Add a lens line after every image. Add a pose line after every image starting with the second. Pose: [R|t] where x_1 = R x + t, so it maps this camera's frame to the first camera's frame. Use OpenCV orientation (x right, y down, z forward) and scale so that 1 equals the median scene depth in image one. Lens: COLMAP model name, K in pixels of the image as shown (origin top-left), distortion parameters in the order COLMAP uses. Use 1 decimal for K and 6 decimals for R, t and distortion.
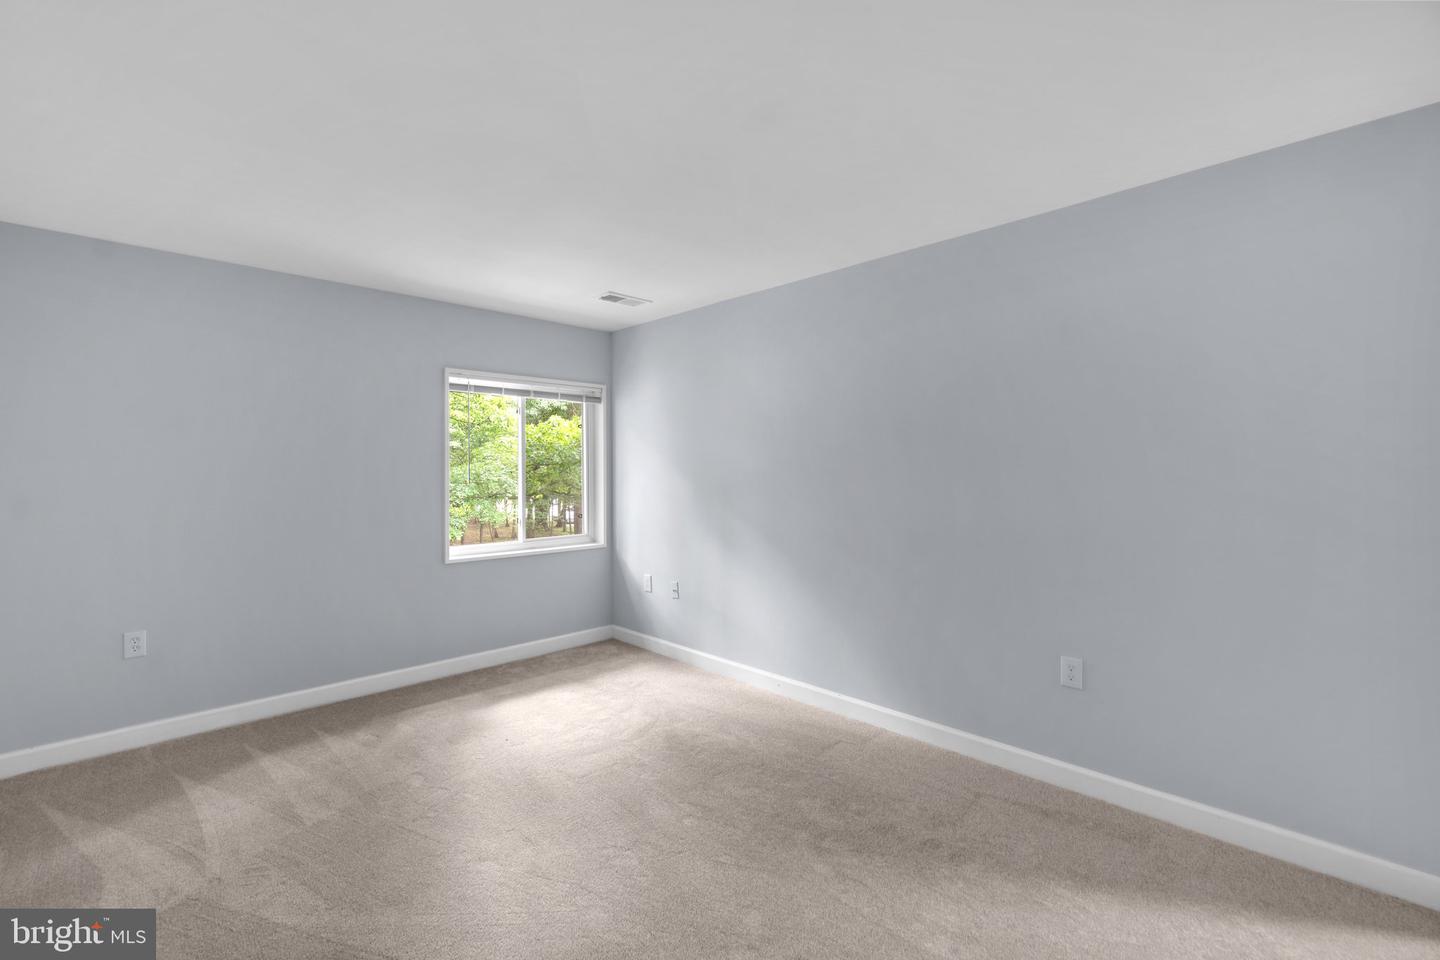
lens RADIAL K [[614.0, 0, 680.6], [0, 614.0, 477.5], [0, 0, 1]] dist [-0.001665, 0.000053]
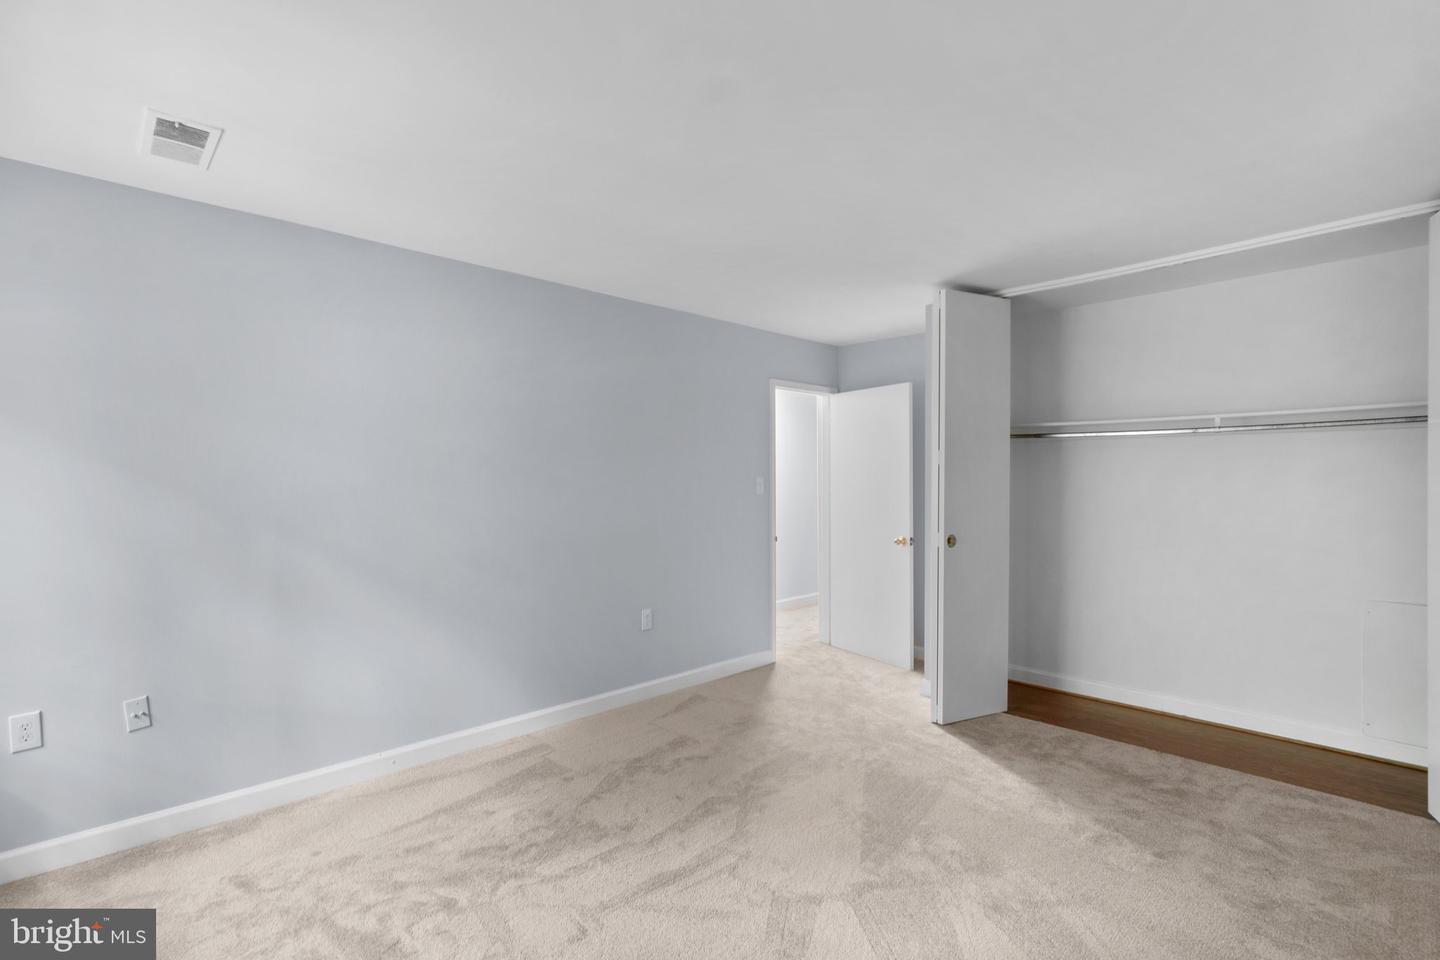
lens RADIAL K [[596.4, 0, 743.6], [0, 596.4, 486.2], [0, 0, 1]] dist [-0.000300, 0.000234]
pose [[0.022551, -0.026009, 0.999407, -0.617674], [-0.002733, 0.999656, 0.026077, -0.031058], [-0.999742, -0.003319, 0.022472, 0.587672]]
